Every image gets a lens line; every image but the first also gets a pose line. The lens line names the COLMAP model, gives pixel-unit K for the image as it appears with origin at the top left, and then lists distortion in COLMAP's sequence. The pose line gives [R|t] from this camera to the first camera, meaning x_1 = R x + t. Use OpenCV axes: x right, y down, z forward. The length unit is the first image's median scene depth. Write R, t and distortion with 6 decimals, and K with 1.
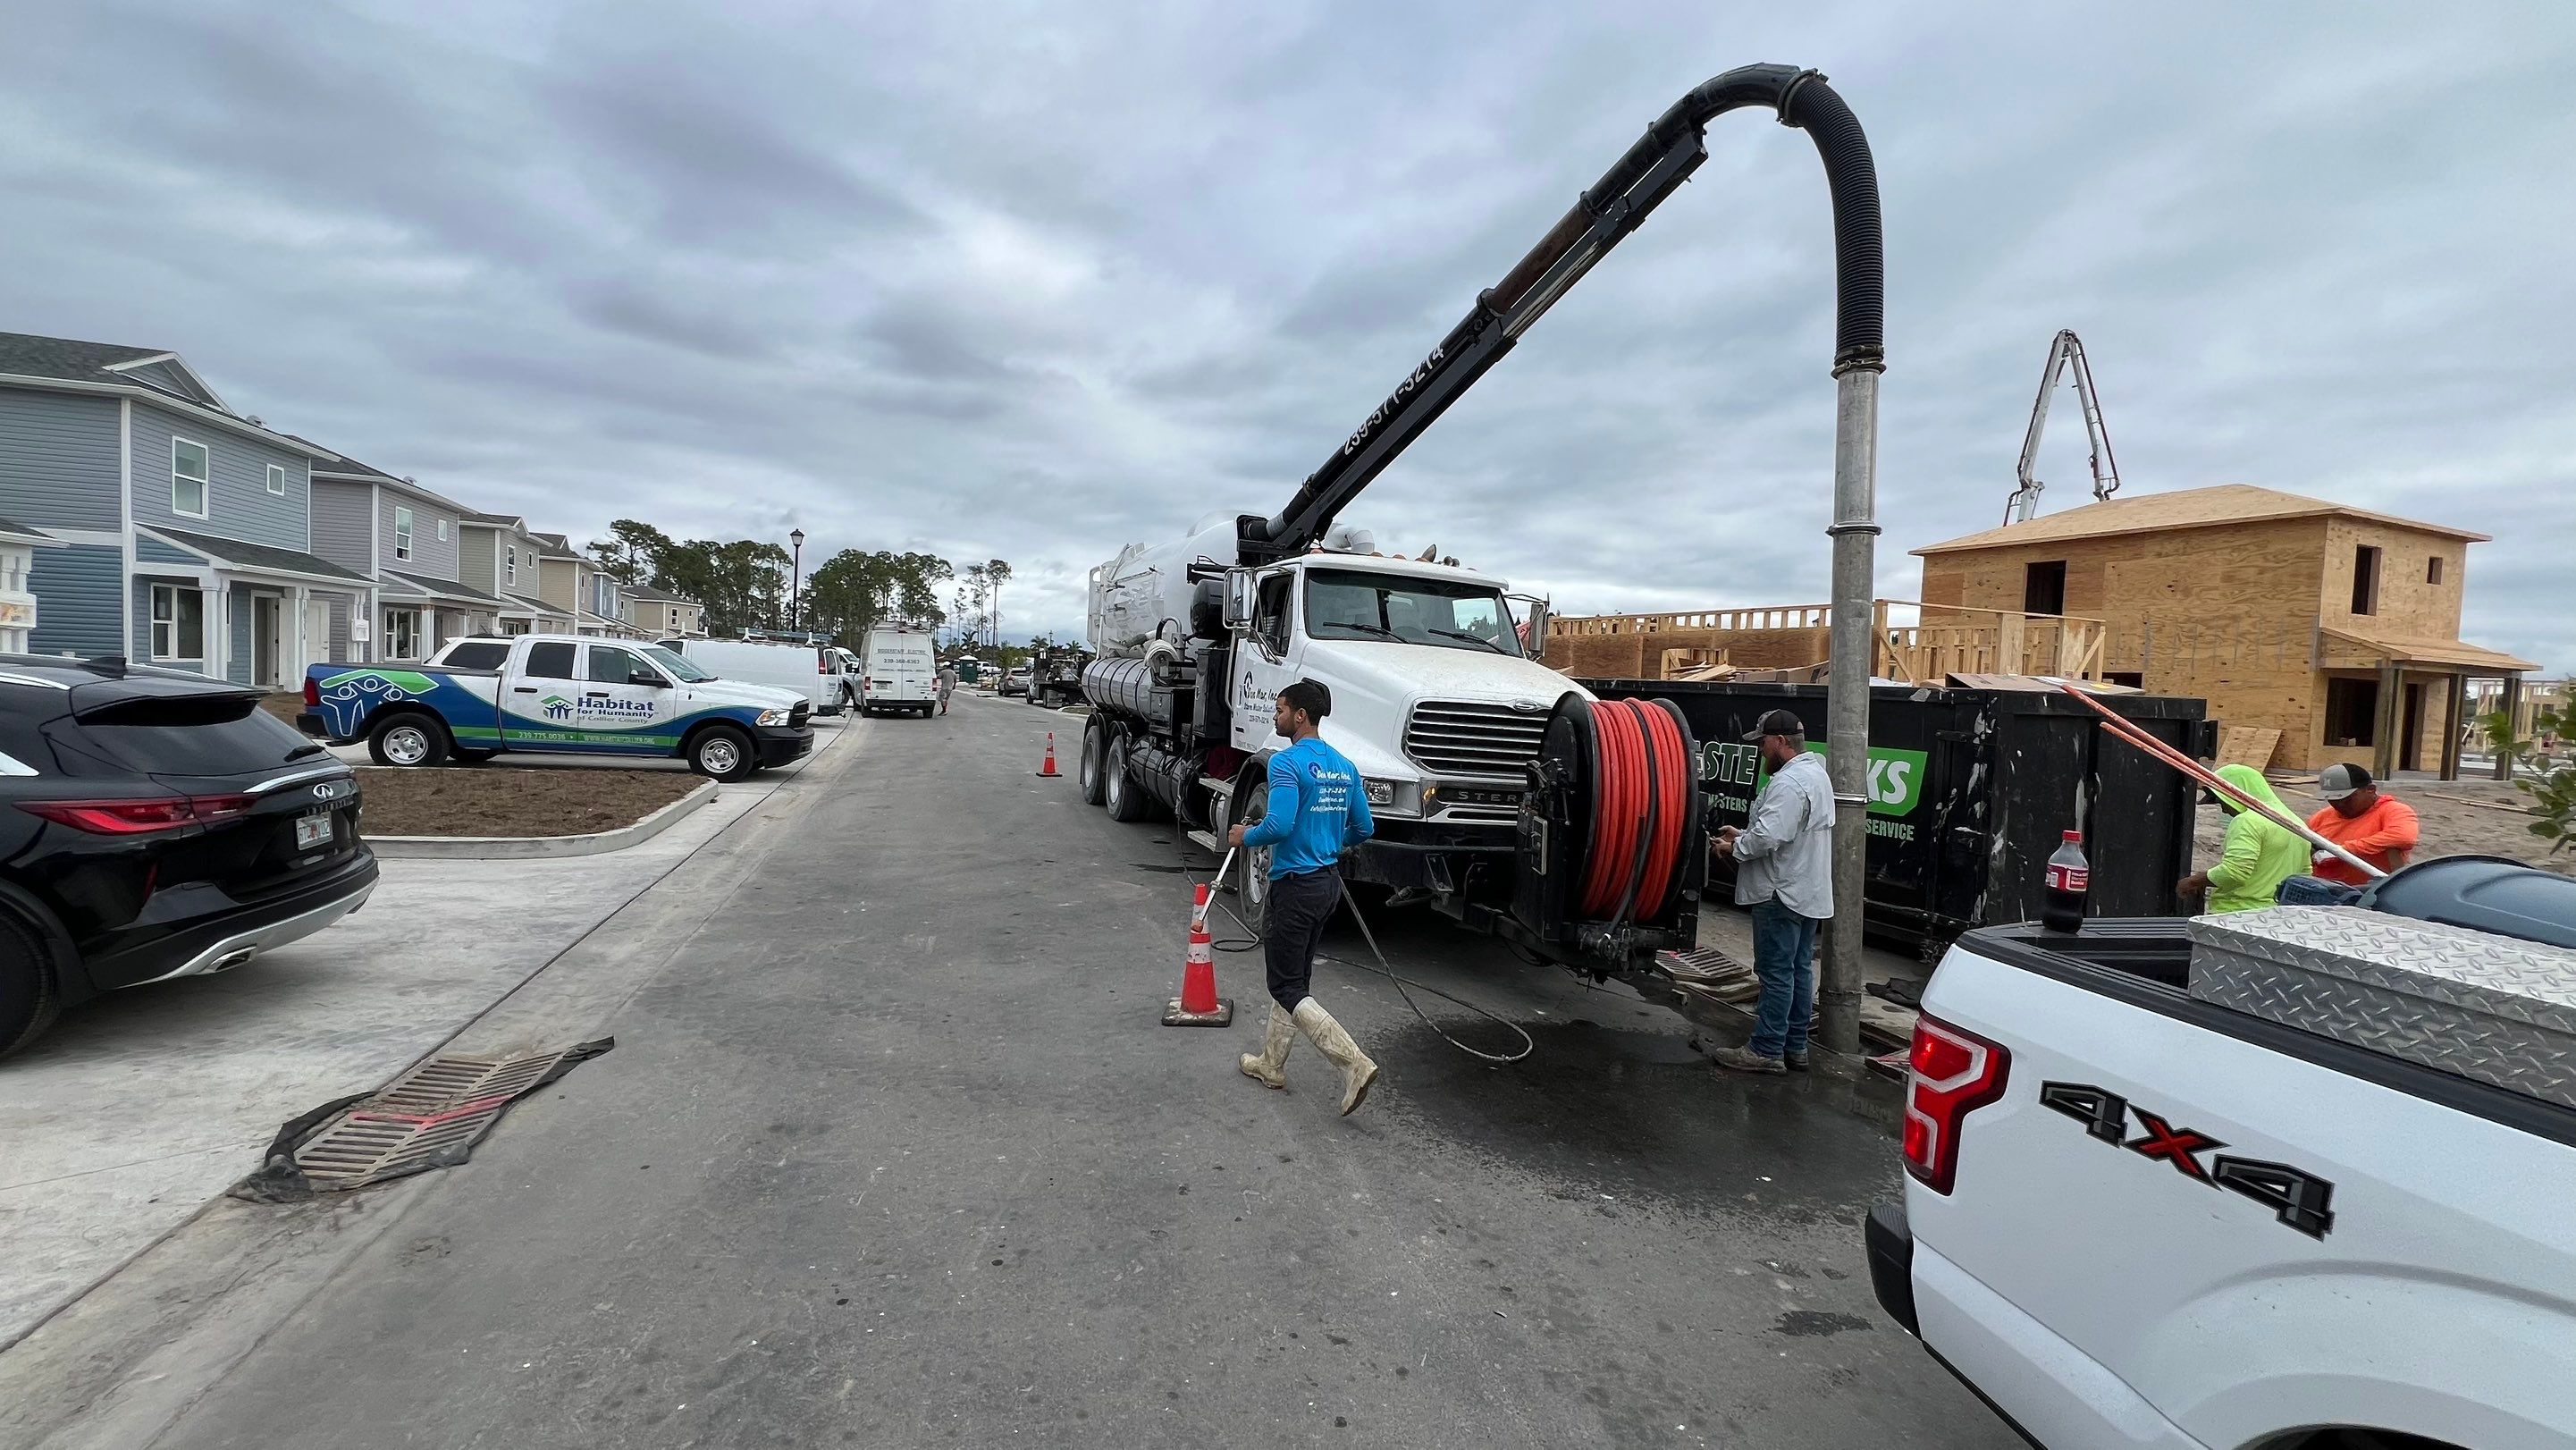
lens RADIAL K [[1041.7, 0, 1282.1], [0, 1041.7, 723.6], [0, 0, 1]] dist [-0.000504, -0.000217]
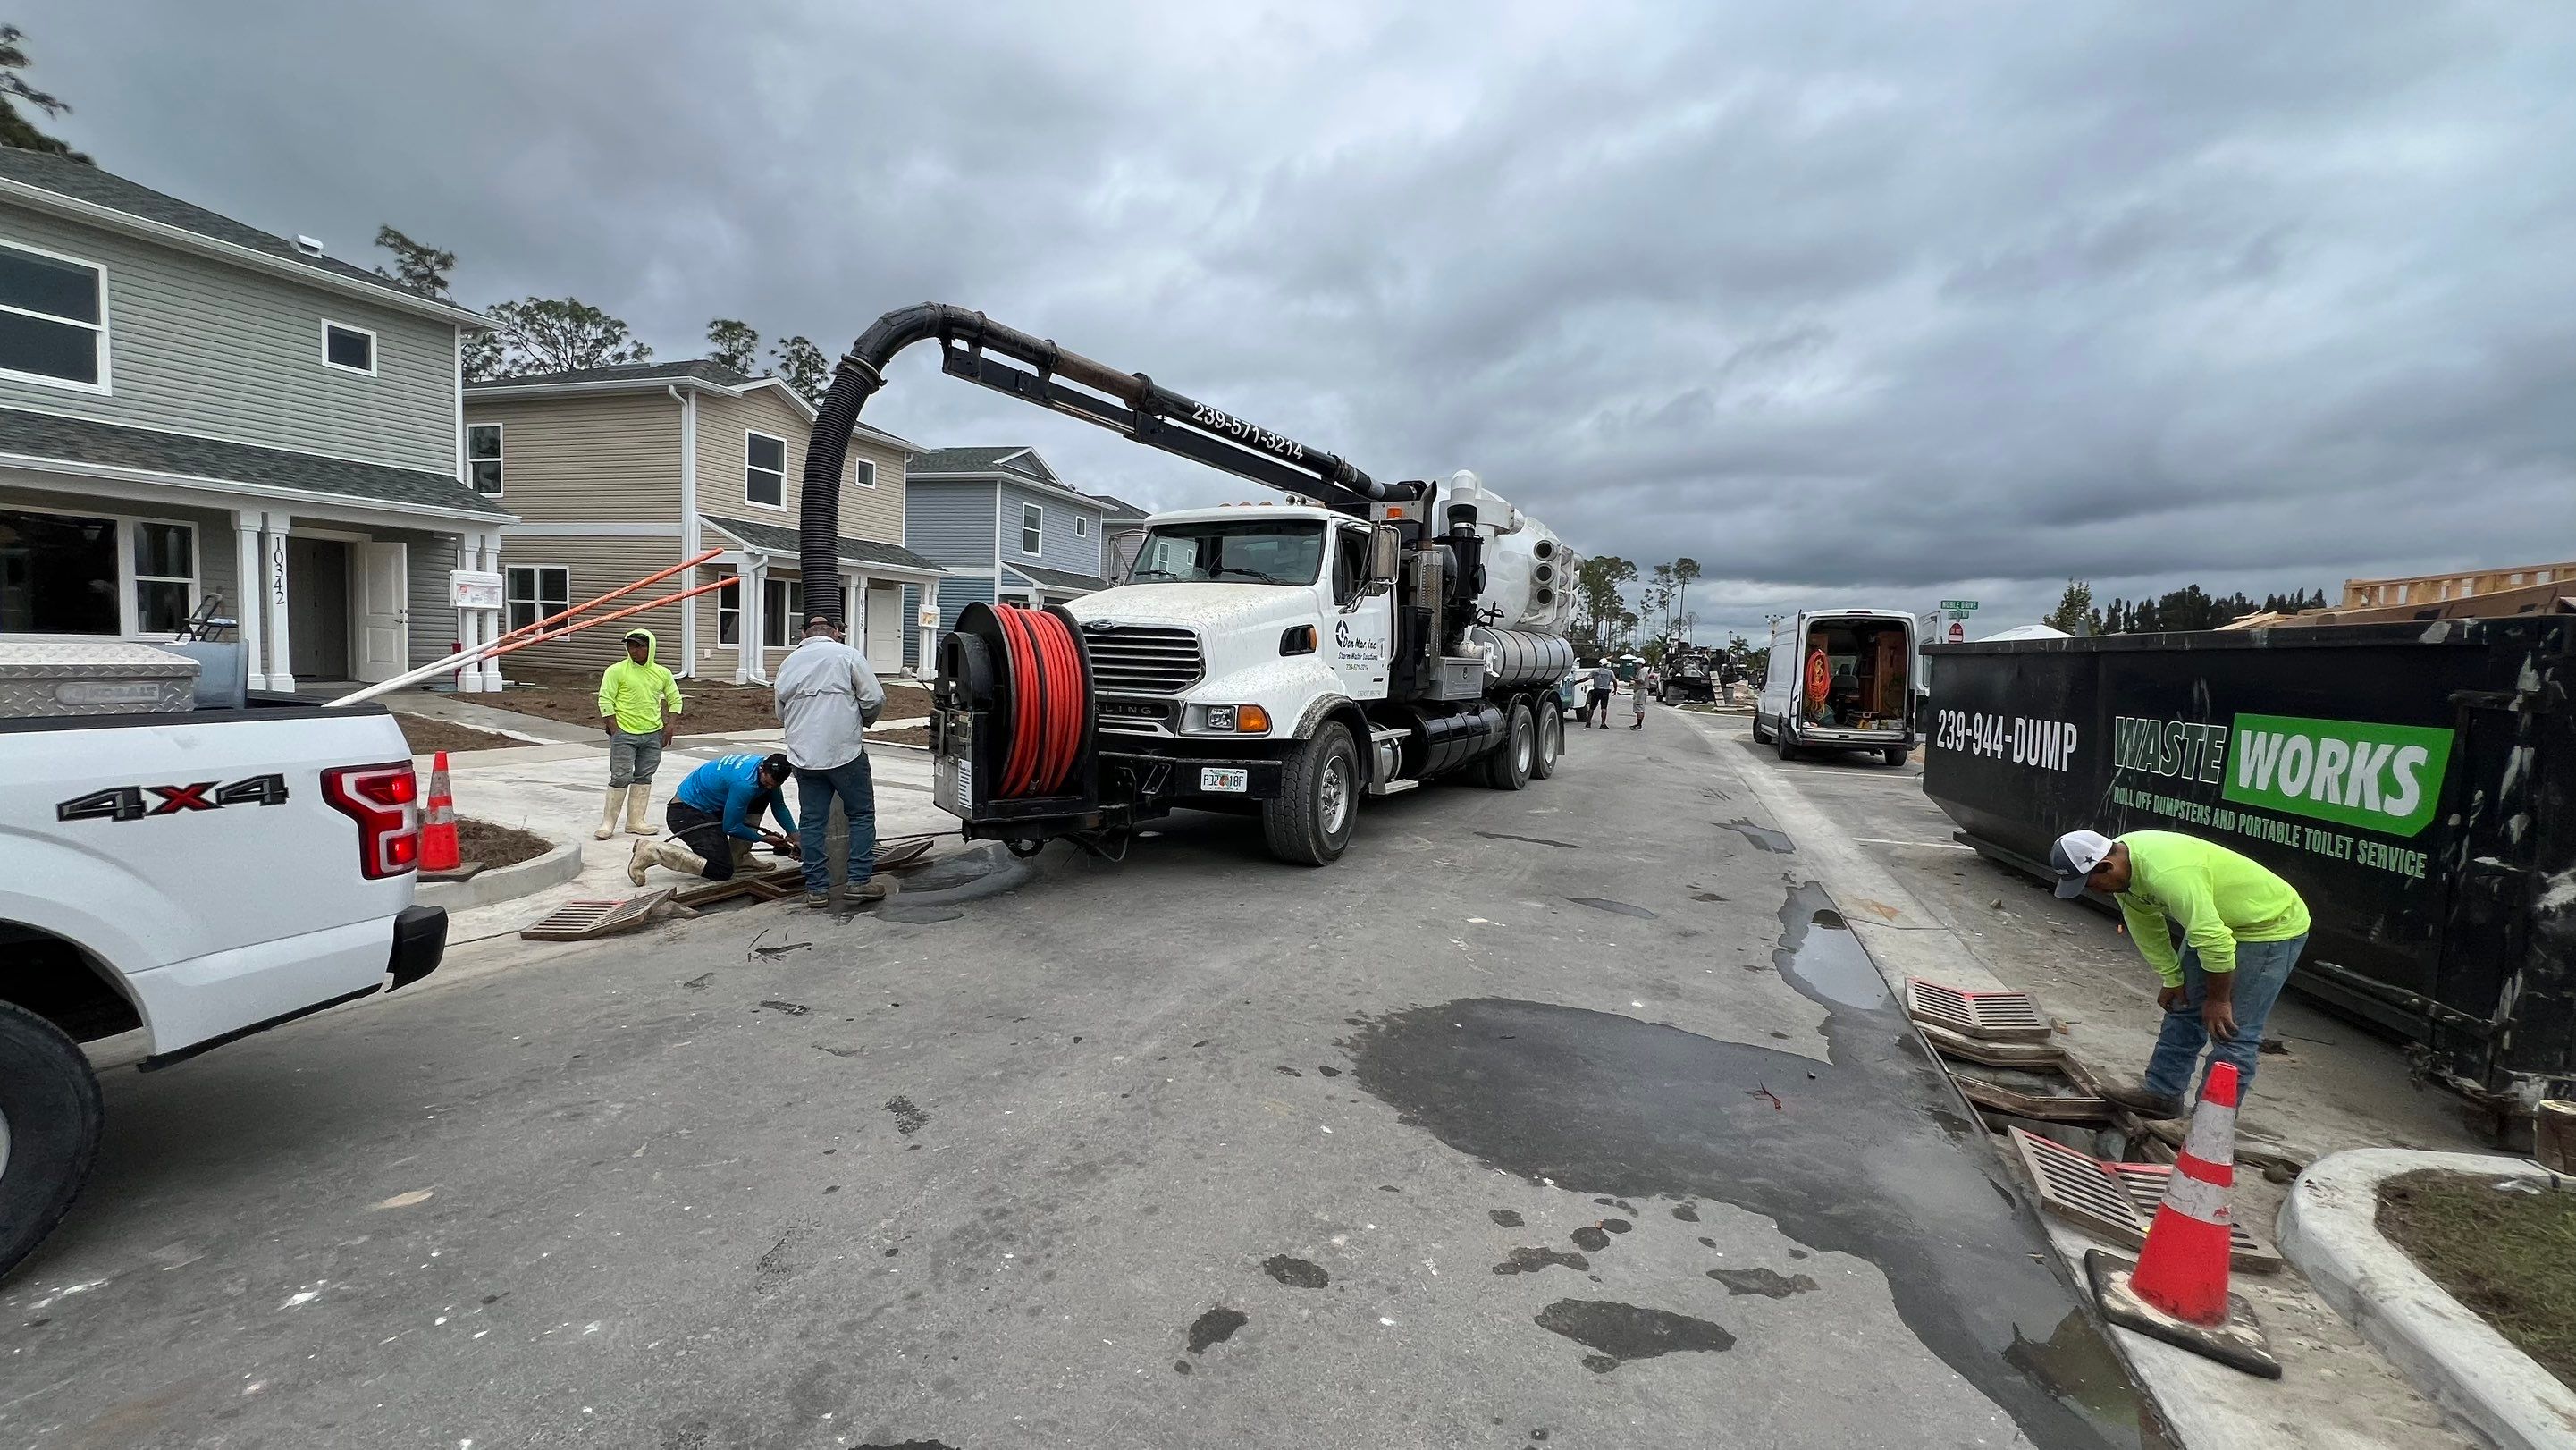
lens RADIAL K [[1041.7, 0, 1282.1], [0, 1041.7, 723.6], [0, 0, 1]] dist [-0.000504, -0.000217]
pose [[0.784794, 0.036341, -0.618690, 0.454377], [-0.039924, 0.999170, 0.008047, 0.044580], [0.618470, 0.018386, 0.785594, 0.124330]]
